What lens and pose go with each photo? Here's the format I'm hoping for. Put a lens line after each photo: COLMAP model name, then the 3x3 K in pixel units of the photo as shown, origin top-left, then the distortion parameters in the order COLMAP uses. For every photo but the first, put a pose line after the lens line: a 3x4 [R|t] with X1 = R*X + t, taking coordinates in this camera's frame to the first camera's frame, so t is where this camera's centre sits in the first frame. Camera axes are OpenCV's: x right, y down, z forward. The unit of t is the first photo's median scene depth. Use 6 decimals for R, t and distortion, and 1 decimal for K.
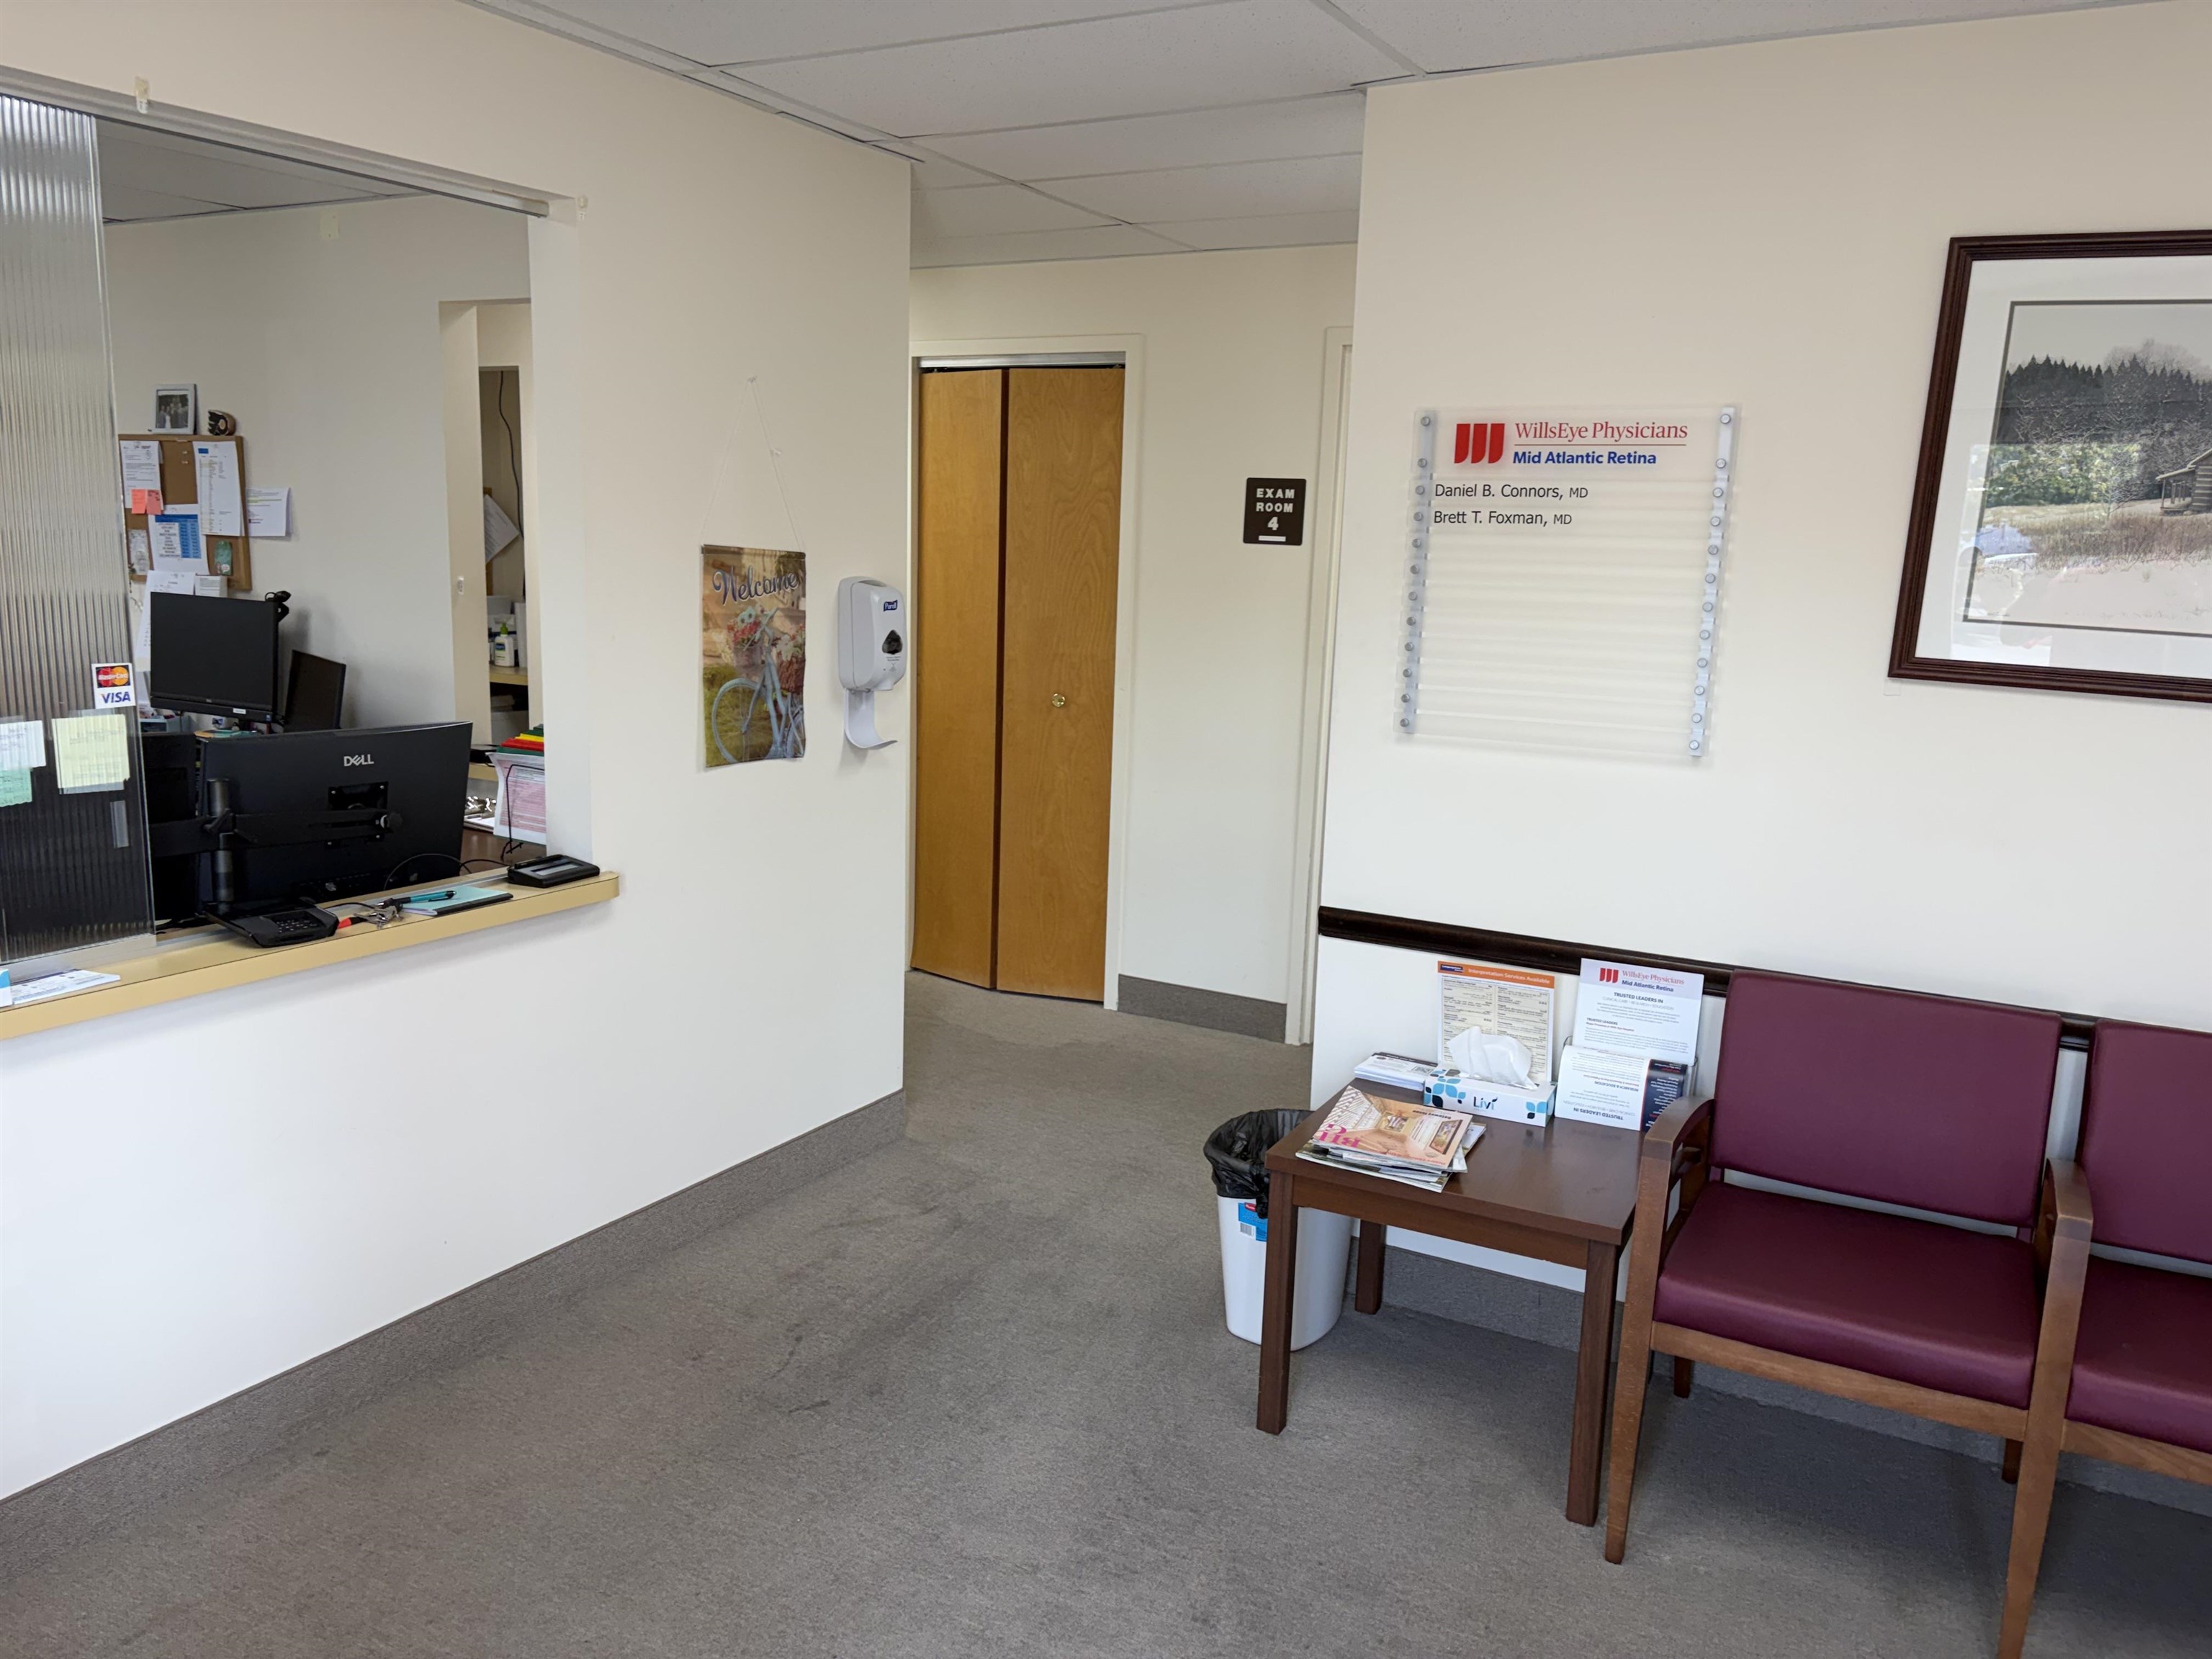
lens RADIAL K [[1673.3, 0, 1105.9], [0, 1673.3, 835.9], [0, 0, 1]] dist [0.007691, 0.002968]
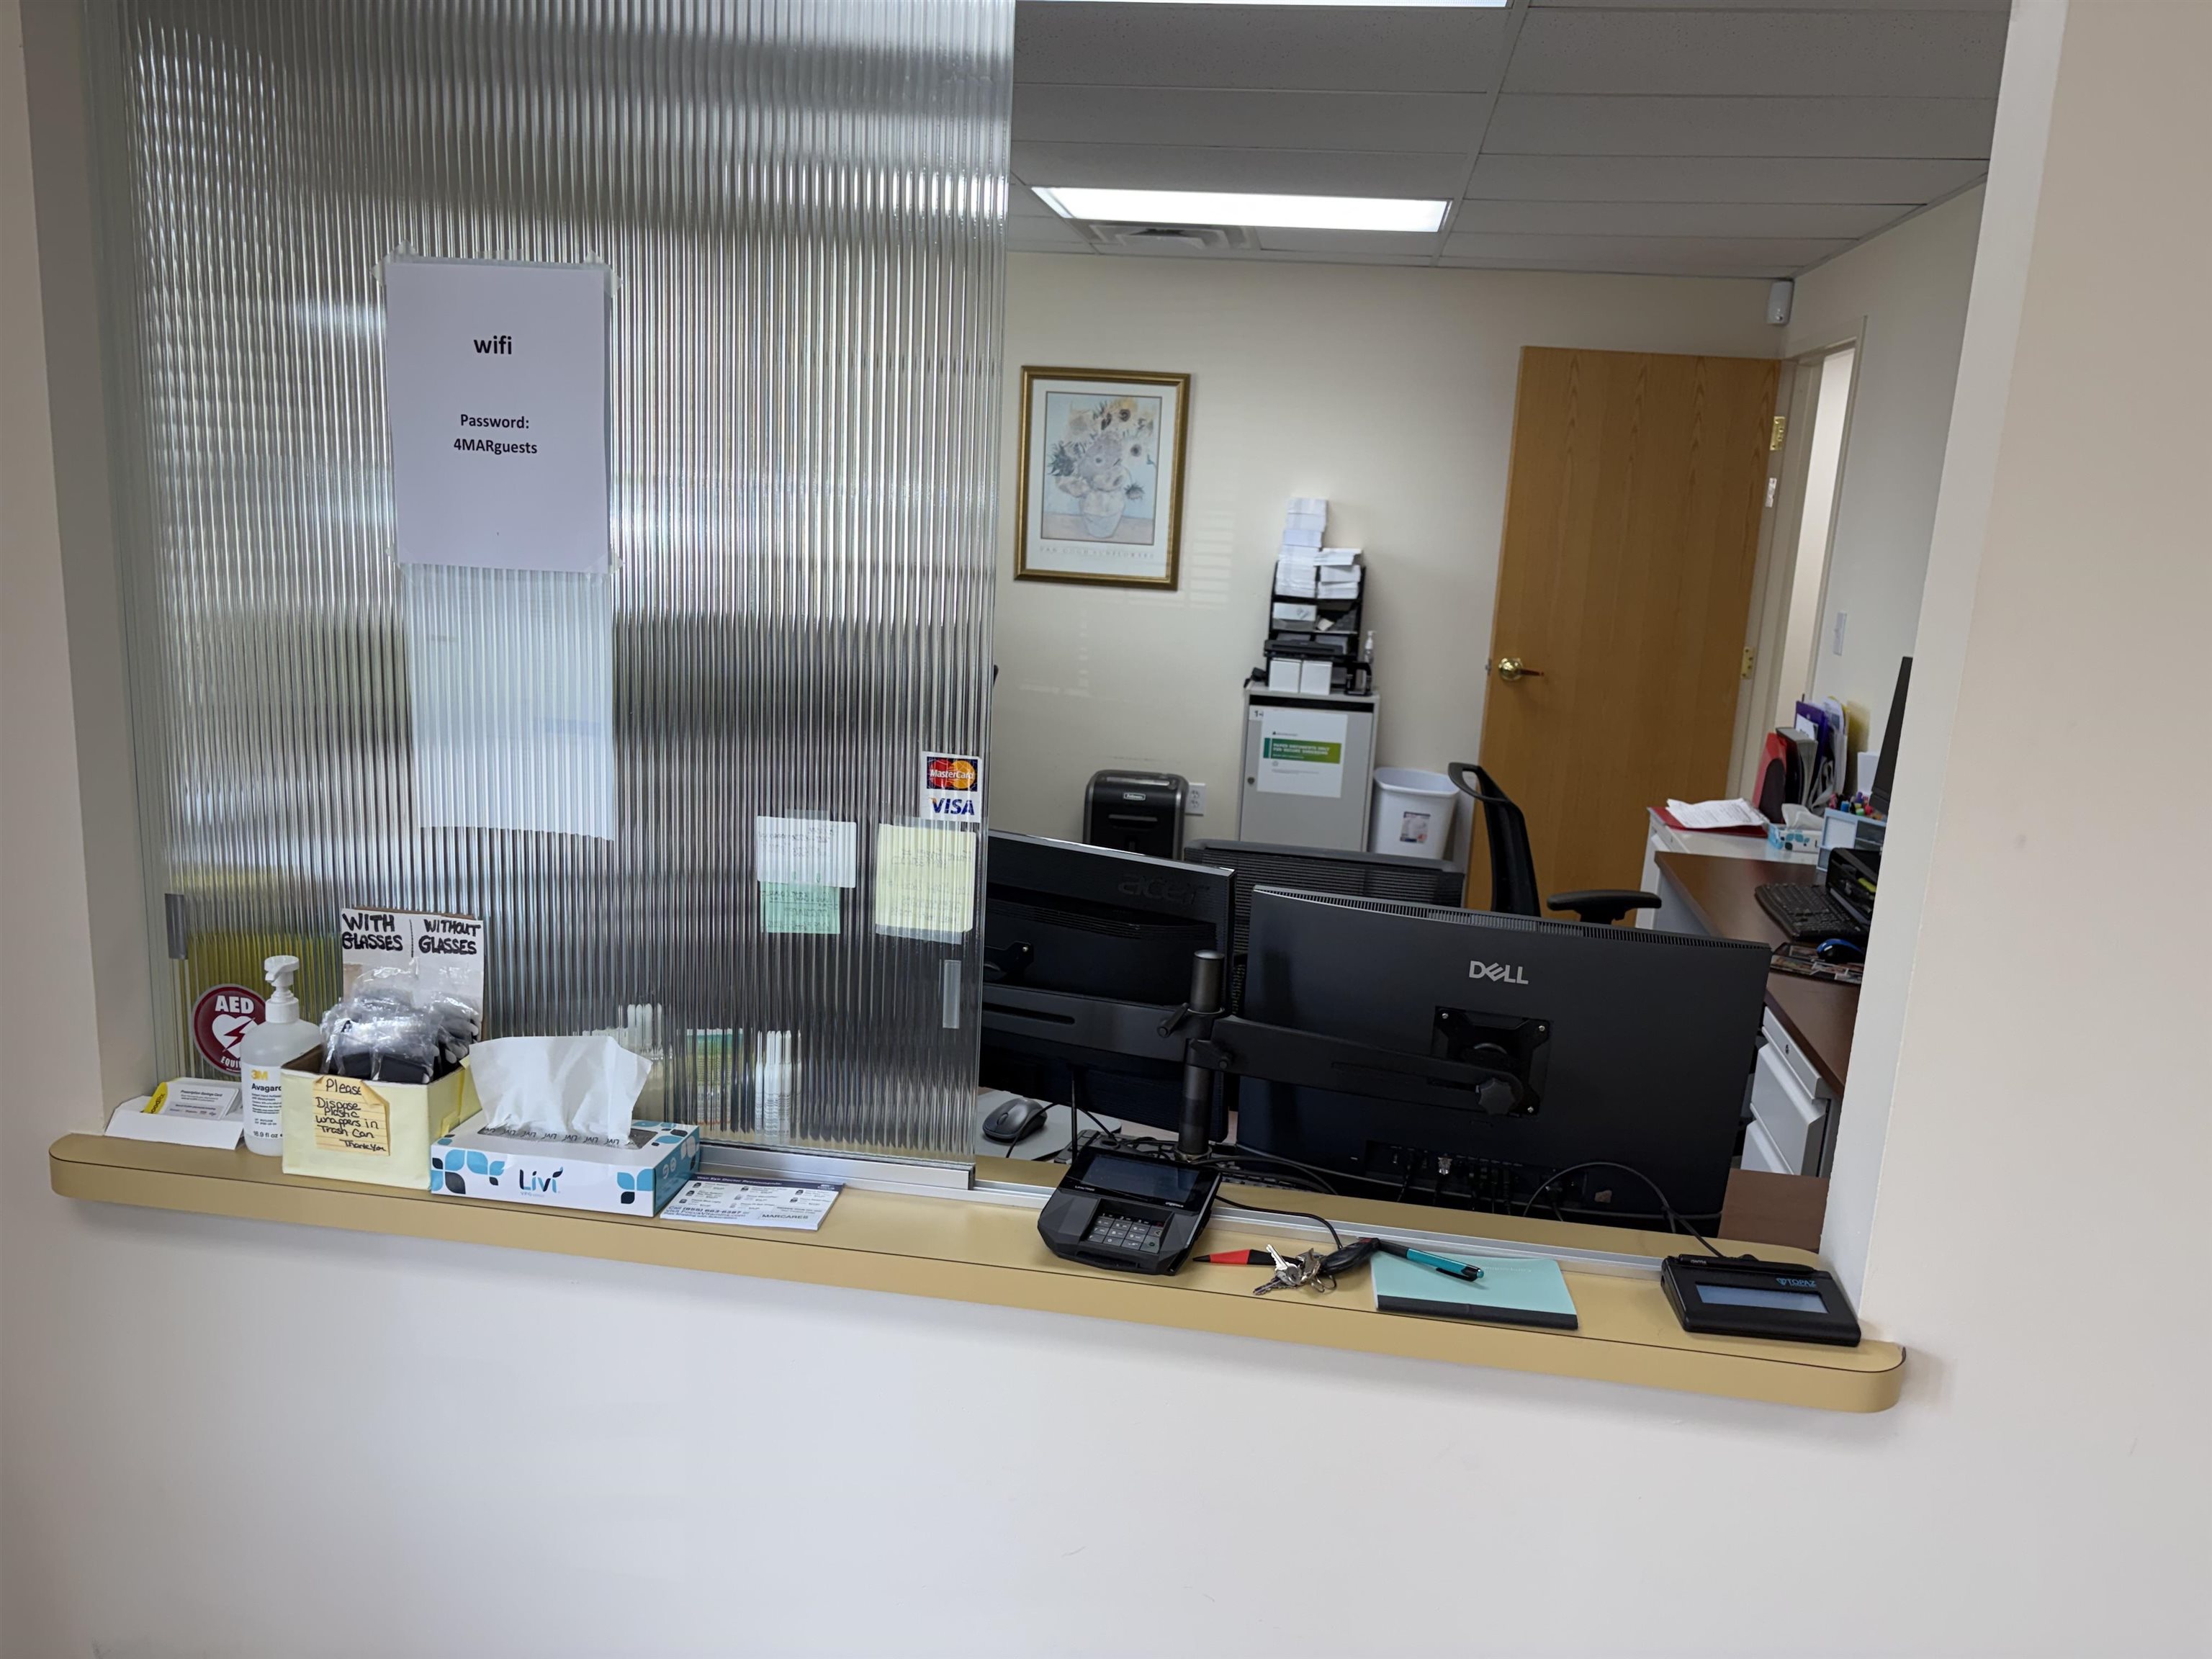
lens RADIAL K [[1673.3, 0, 1104.6], [0, 1673.3, 830.1], [0, 0, 1]] dist [0.007691, 0.002968]
pose [[0.328855, 0.169661, -0.929015, 0.031884], [-0.201856, 0.973624, 0.106355, -0.153669], [0.922555, 0.152552, 0.354428, 0.823754]]
